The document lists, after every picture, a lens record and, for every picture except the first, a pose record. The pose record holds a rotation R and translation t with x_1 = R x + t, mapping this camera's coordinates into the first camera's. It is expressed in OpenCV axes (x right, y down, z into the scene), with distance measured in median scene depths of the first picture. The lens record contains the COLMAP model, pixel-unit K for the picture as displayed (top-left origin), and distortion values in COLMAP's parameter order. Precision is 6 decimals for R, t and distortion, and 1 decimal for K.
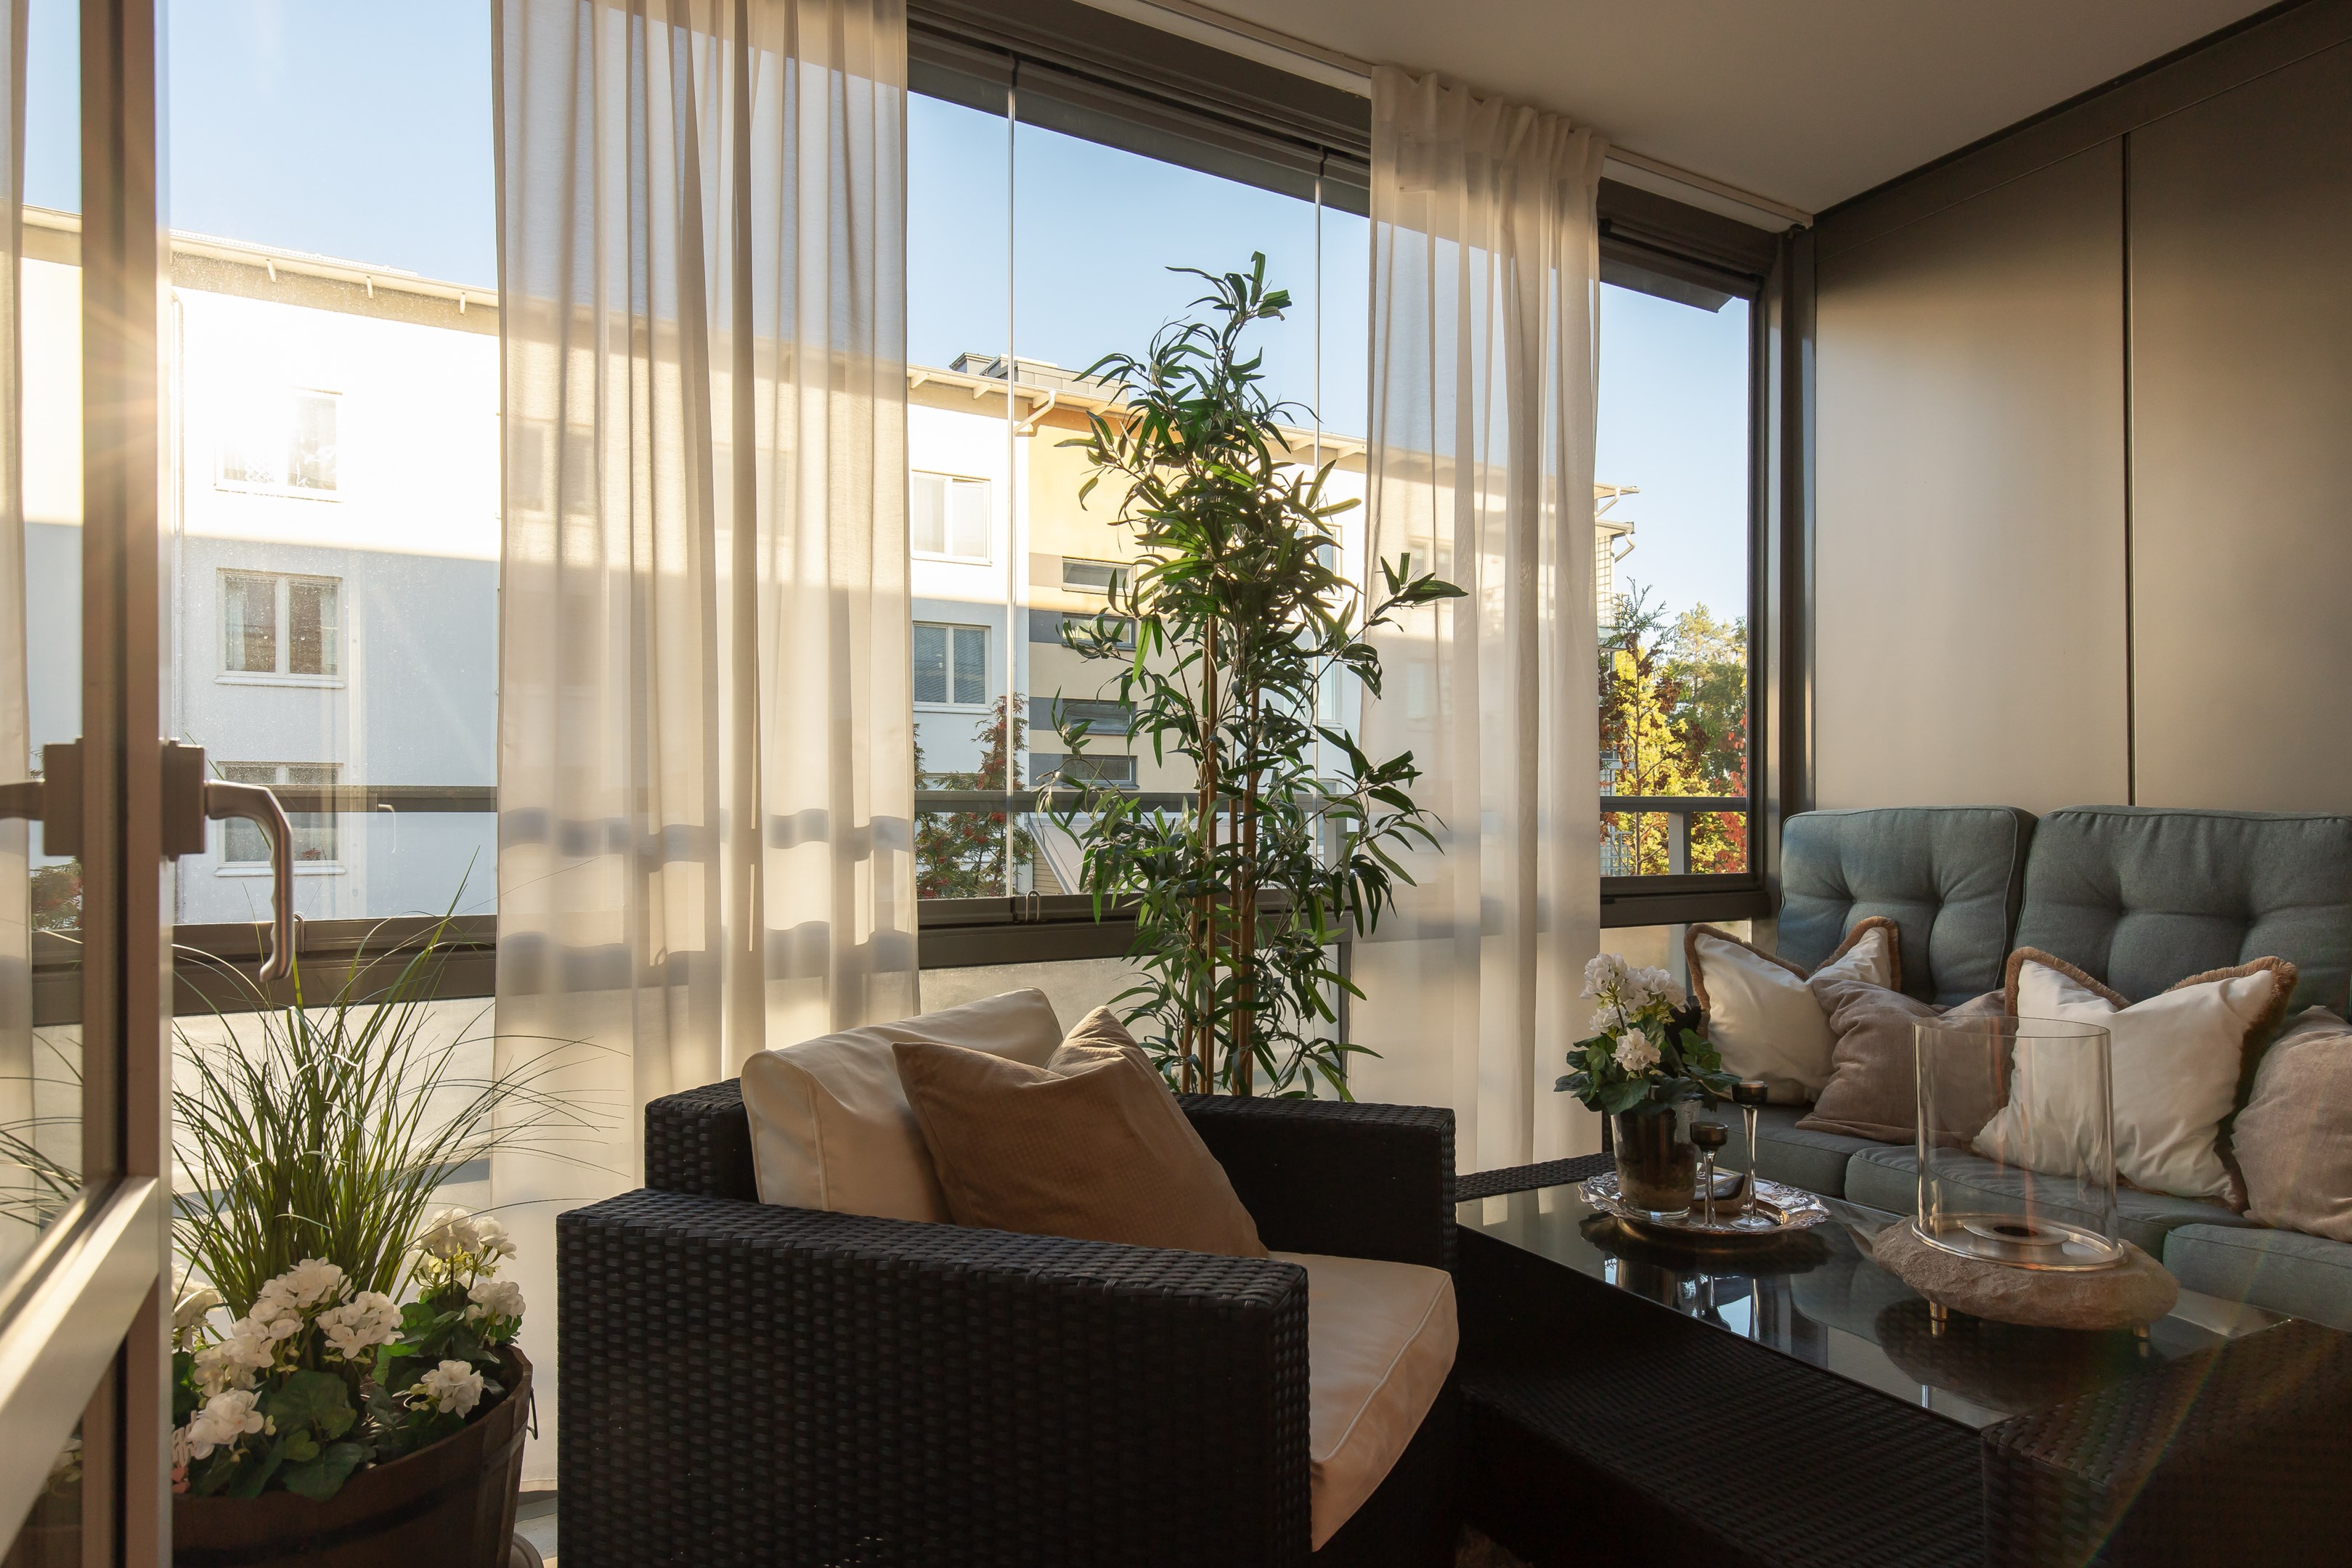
lens RADIAL K [[1308.8, 0, 1174.0], [0, 1308.8, 826.0], [0, 0, 1]] dist [0.002712, -0.000403]
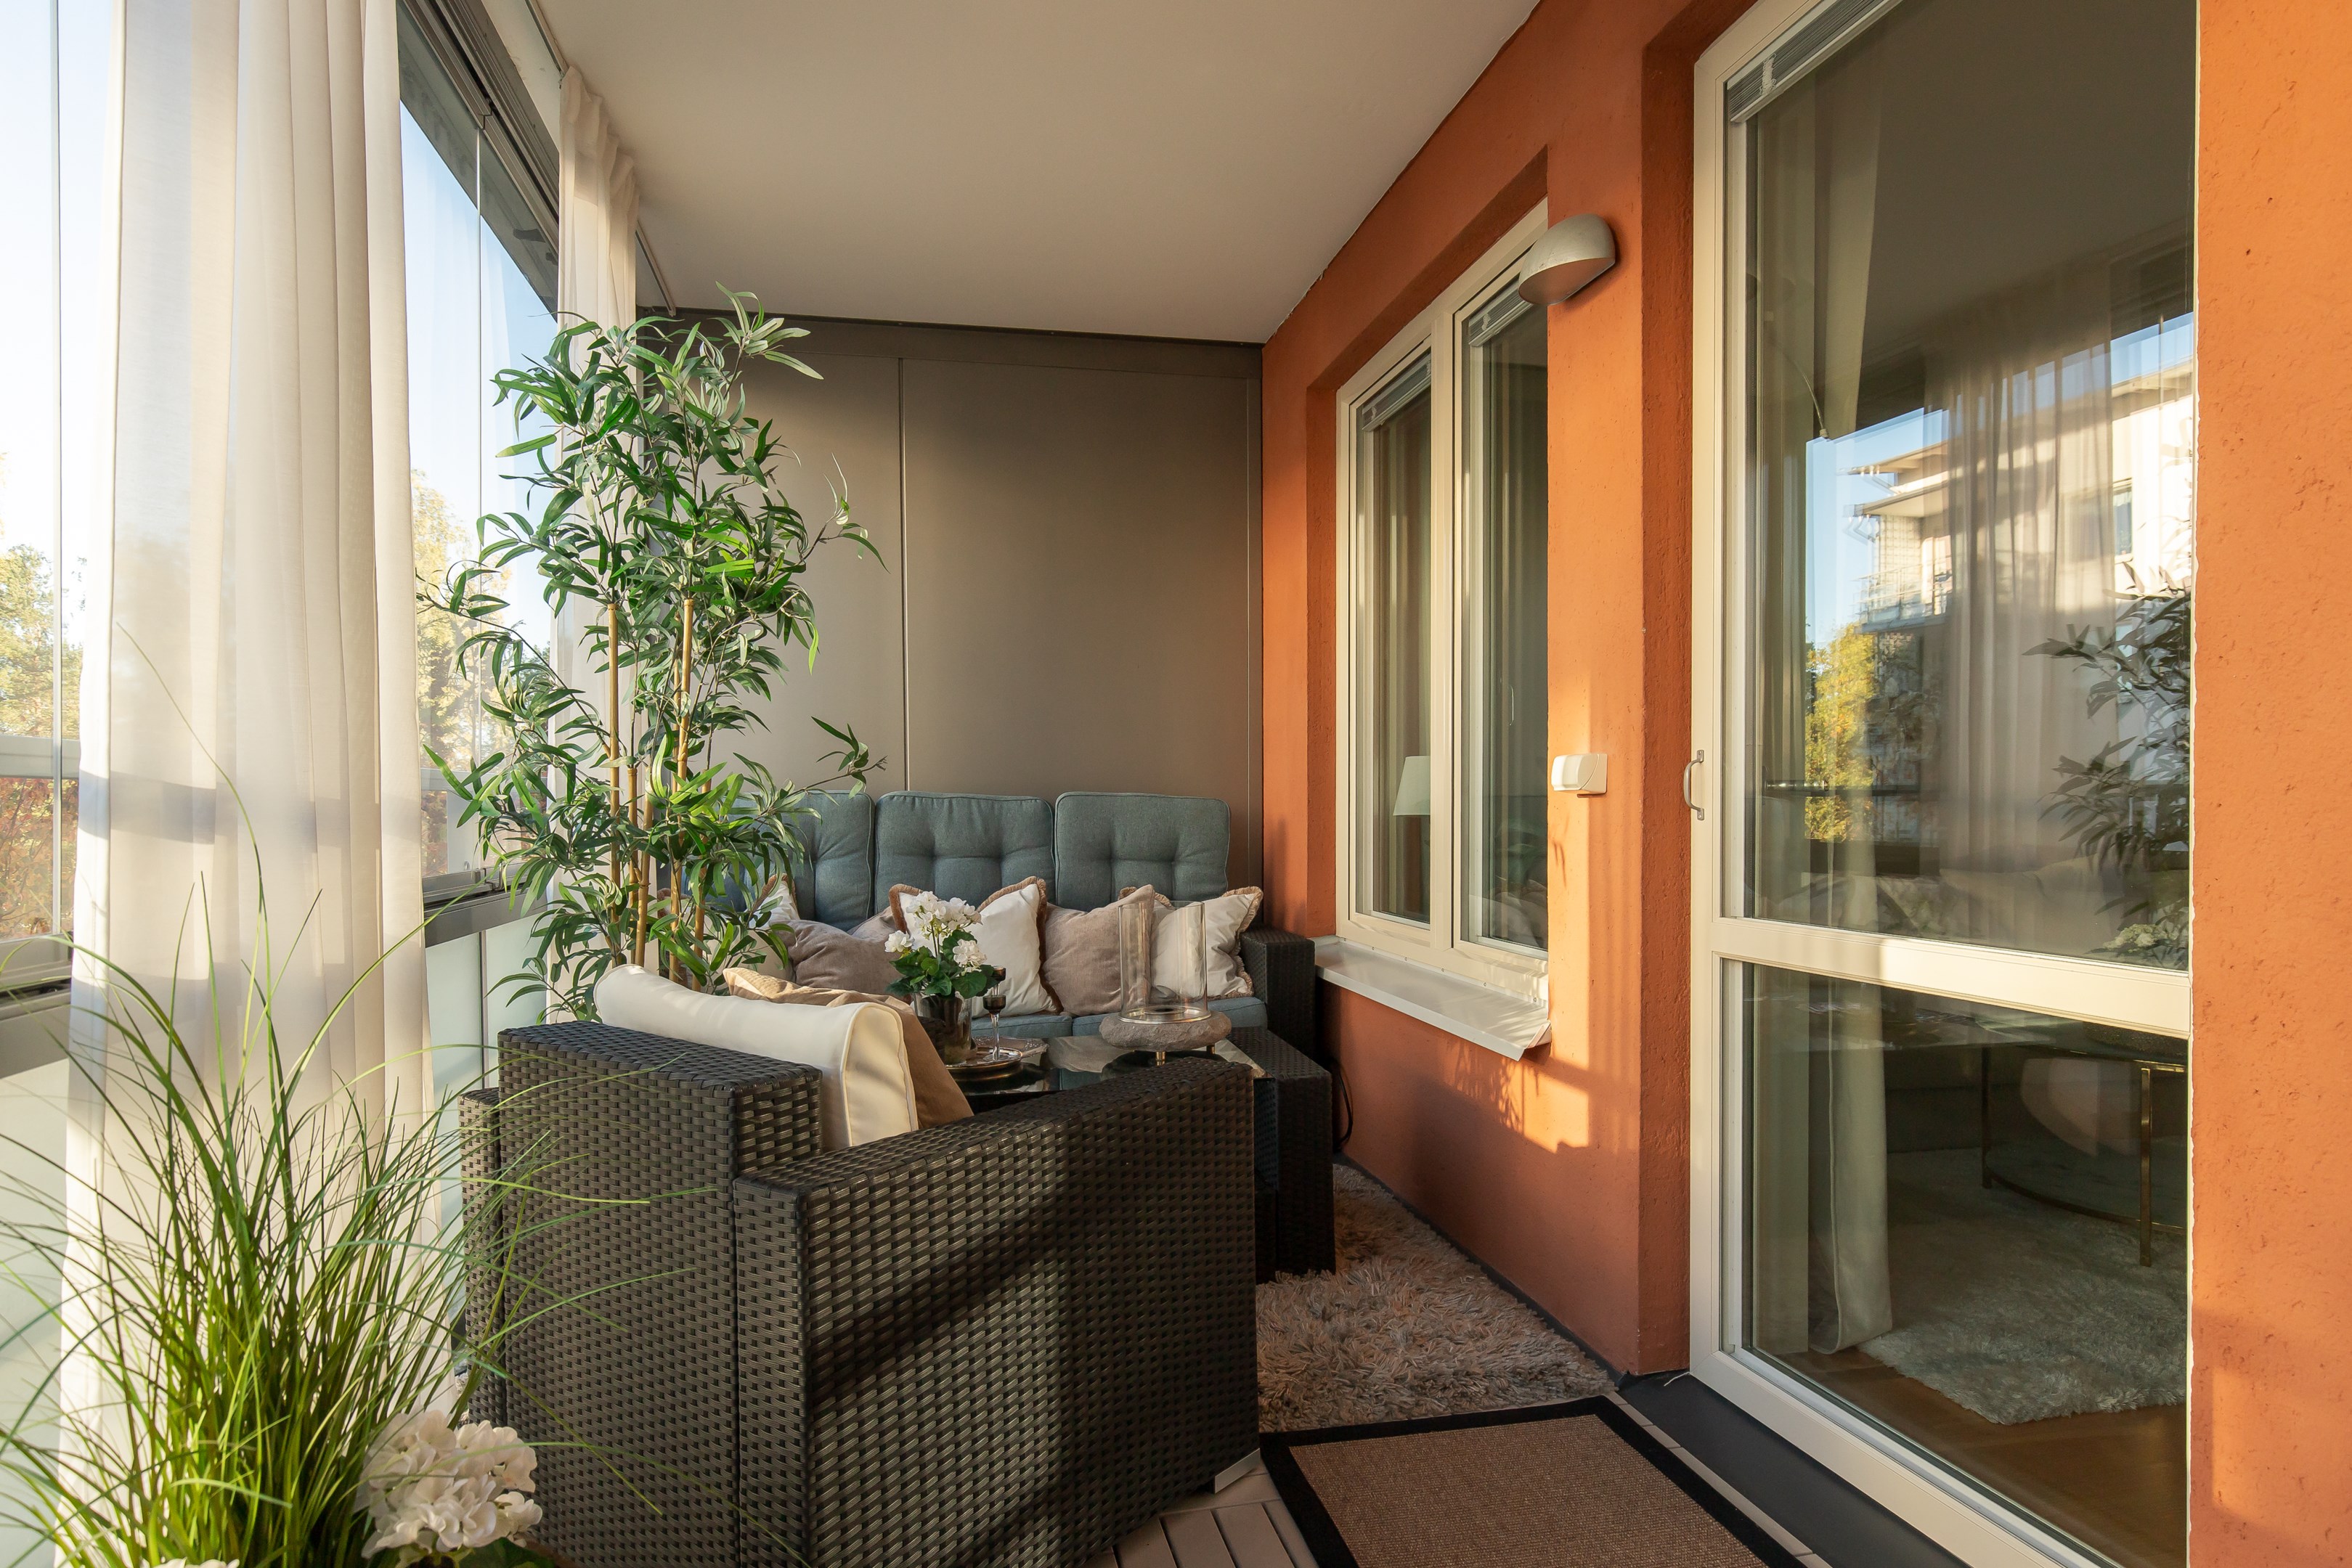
lens RADIAL K [[1322.2, 0, 1180.9], [0, 1322.2, 831.6], [0, 0, 1]] dist [0.002864, -0.001229]
pose [[0.291153, -0.019440, 0.956479, -0.742476], [0.008156, 0.999808, 0.017838, 0.007136], [-0.956642, 0.002607, 0.291255, 0.249710]]
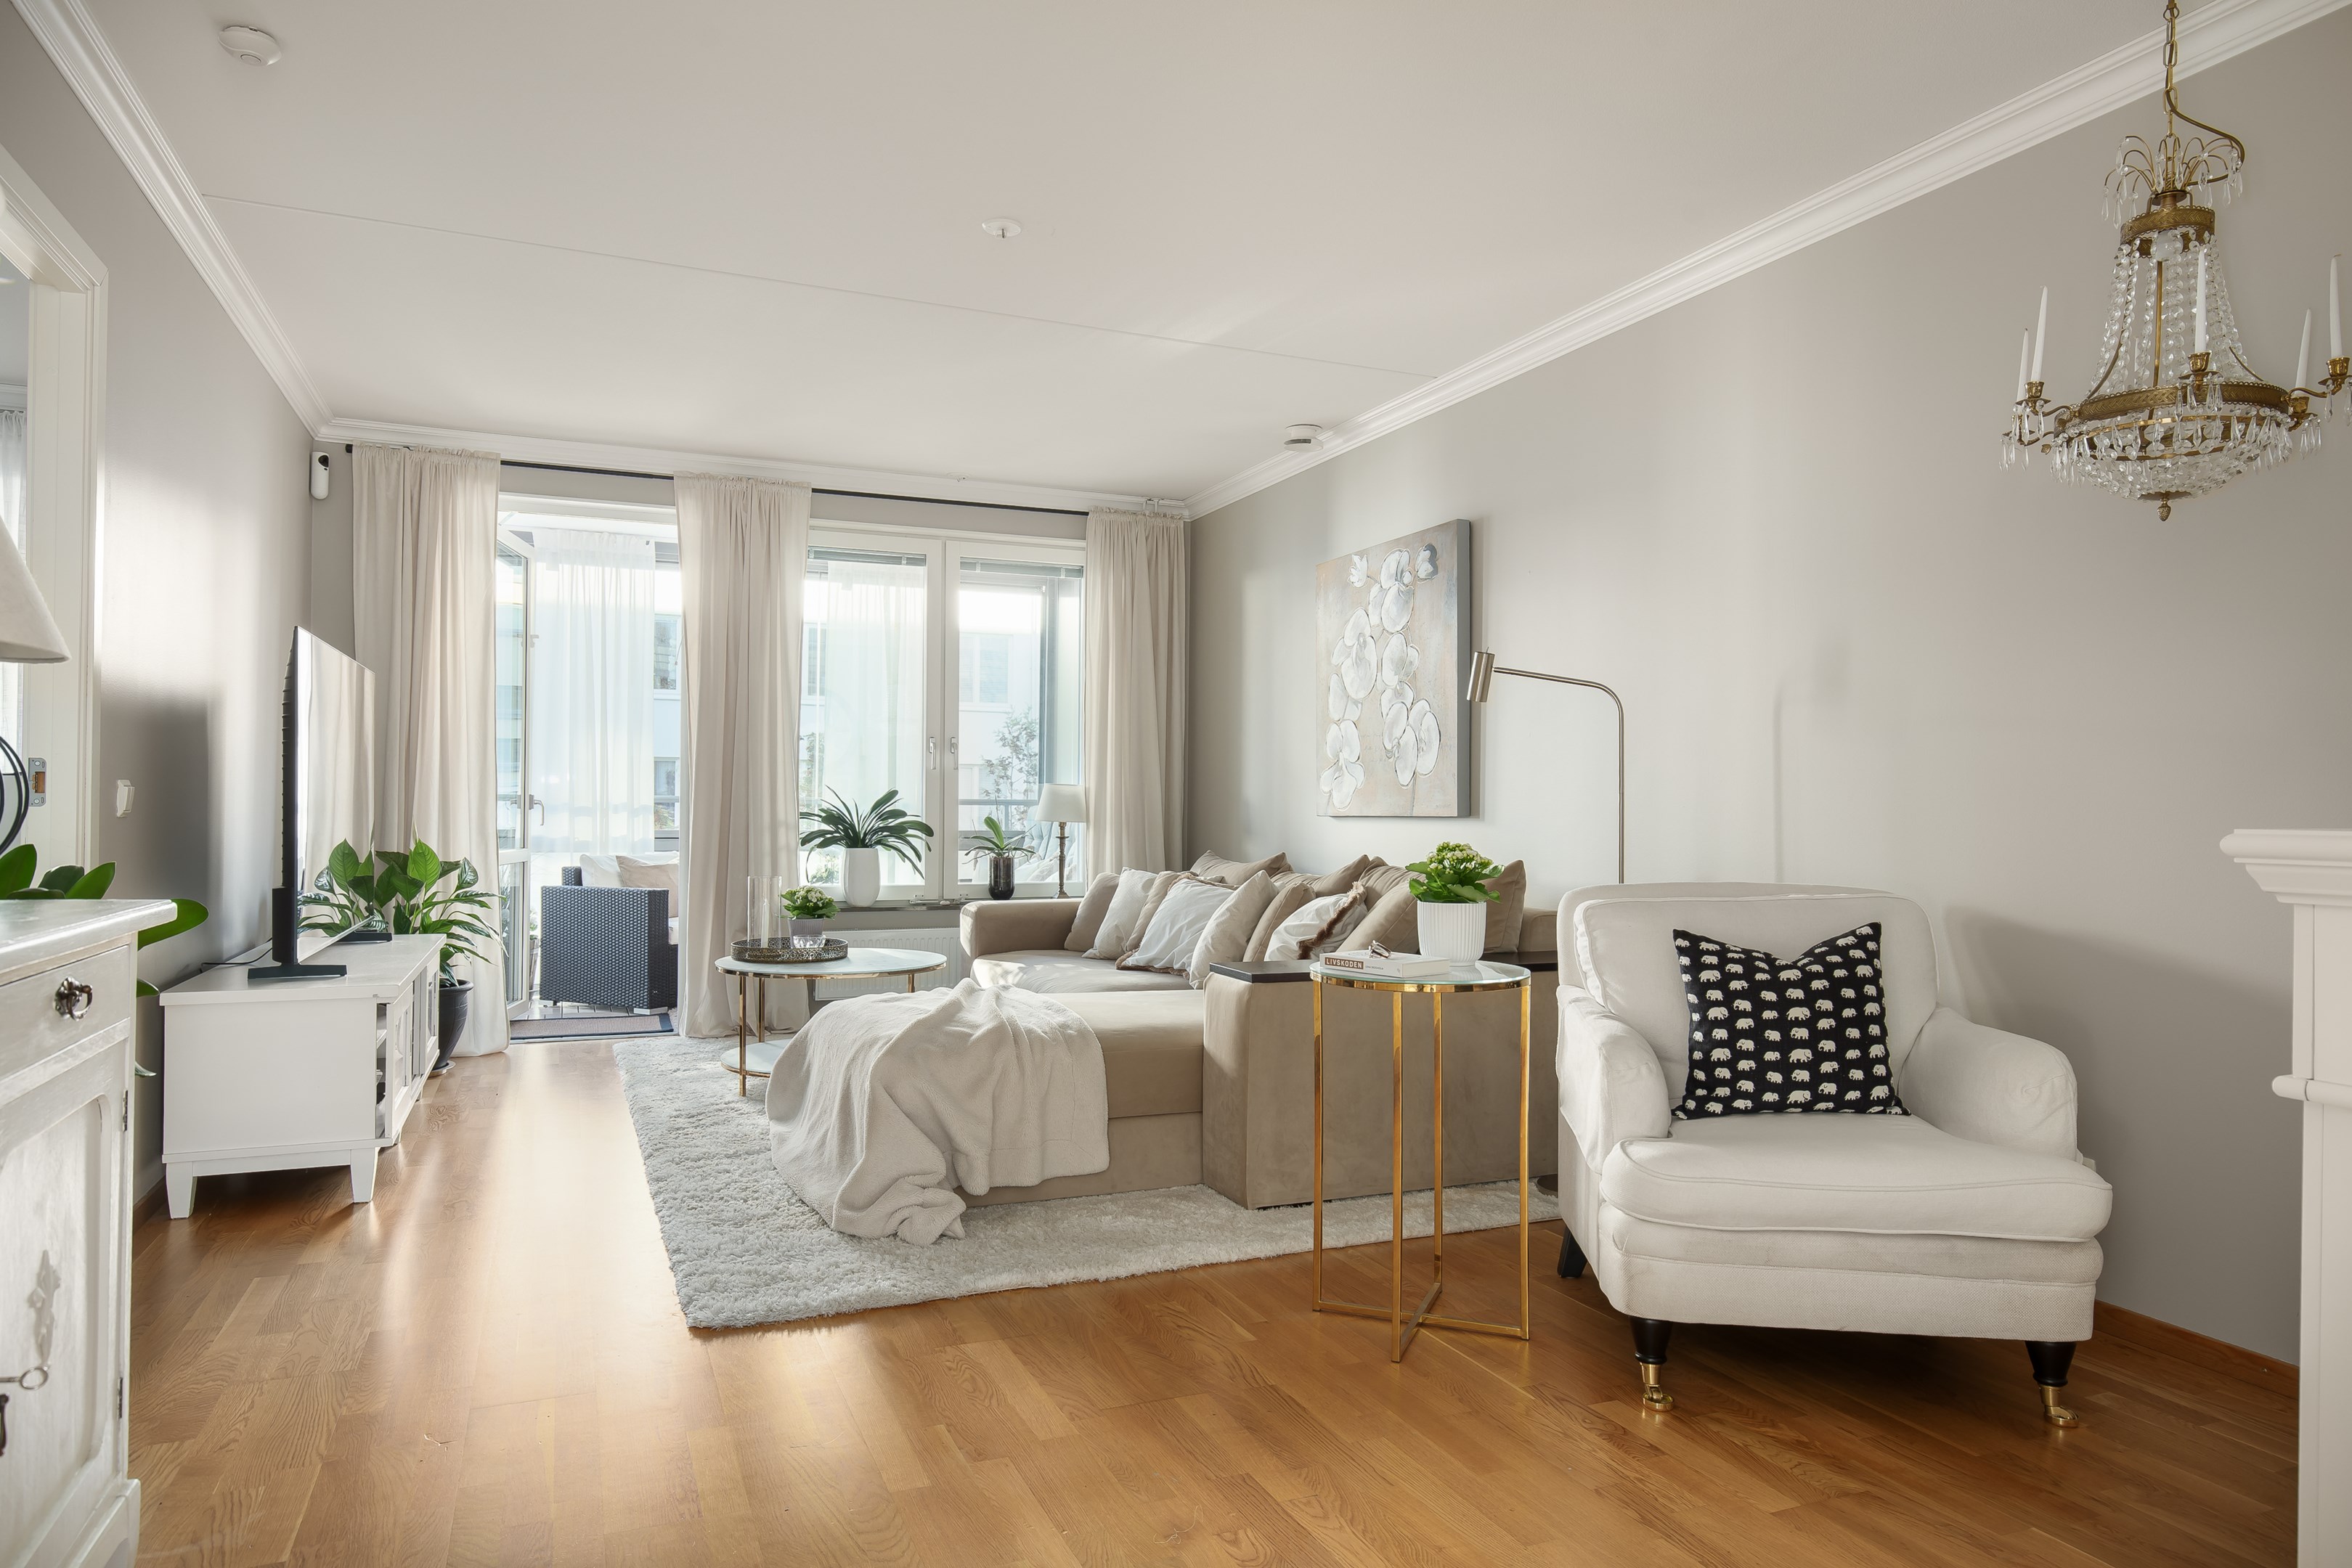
lens RADIAL K [[1402.2, 0, 1164.3], [0, 1402.2, 800.6], [0, 0, 1]] dist [-0.000036, -0.001137]
pose [[0.995017, 0.010661, -0.099135, 1.321243], [-0.011155, 0.999928, -0.004430, -0.014401], [0.099081, 0.005513, 0.995064, -2.232956]]
